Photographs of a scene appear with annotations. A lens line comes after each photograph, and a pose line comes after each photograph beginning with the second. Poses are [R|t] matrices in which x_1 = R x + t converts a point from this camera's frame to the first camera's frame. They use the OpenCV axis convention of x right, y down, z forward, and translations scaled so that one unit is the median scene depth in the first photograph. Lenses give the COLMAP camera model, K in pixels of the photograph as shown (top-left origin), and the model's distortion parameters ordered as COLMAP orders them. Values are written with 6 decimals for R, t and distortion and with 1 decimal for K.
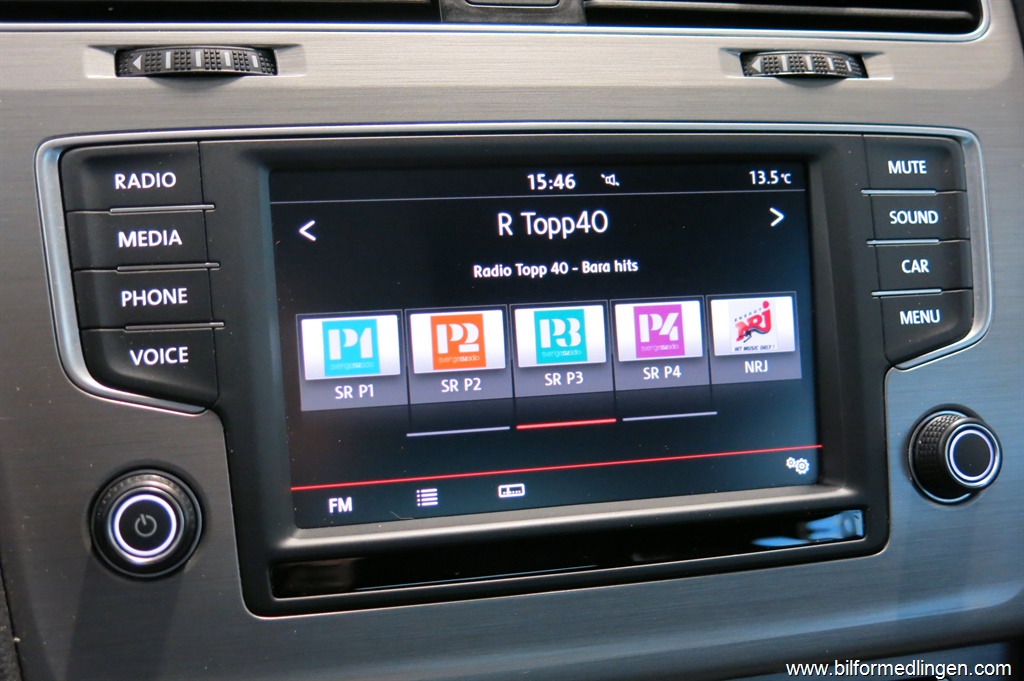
lens RADIAL K [[1391.1, 0, 512.0], [0, 1391.1, 340.5], [0, 0, 1]] dist [-0.043968, -0.053938]
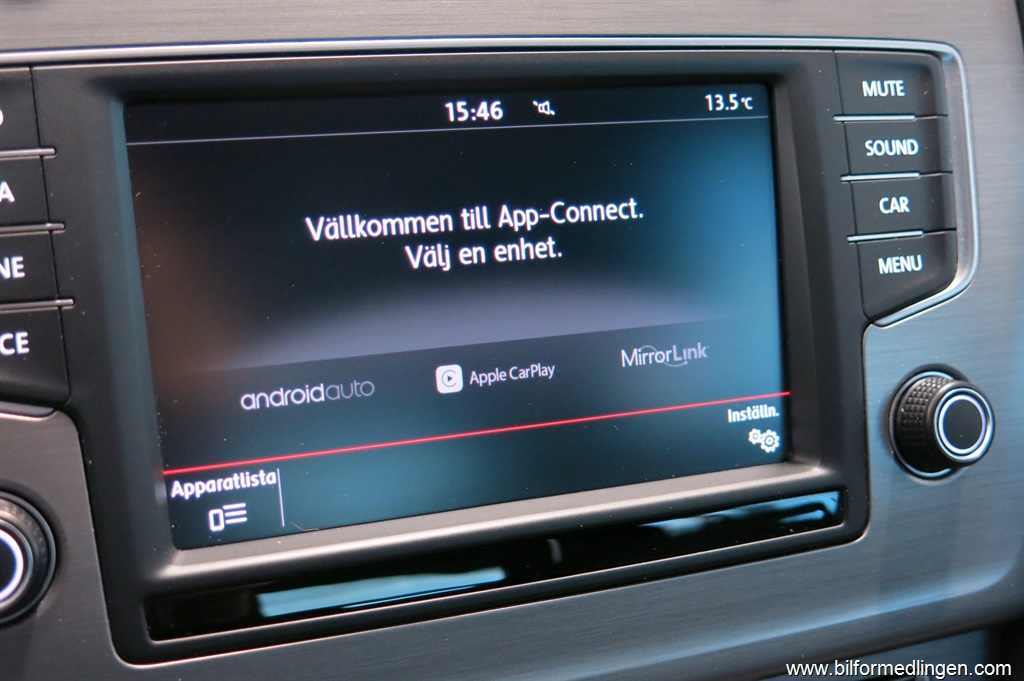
lens RADIAL K [[1391.1, 0, 512.0], [0, 1391.1, 340.5], [0, 0, 1]] dist [-0.043968, -0.053938]
pose [[0.993844, -0.026310, 0.107619, -0.040087], [0.018489, 0.997158, 0.073041, -0.037746], [-0.109235, -0.070601, 0.991506, 0.170982]]
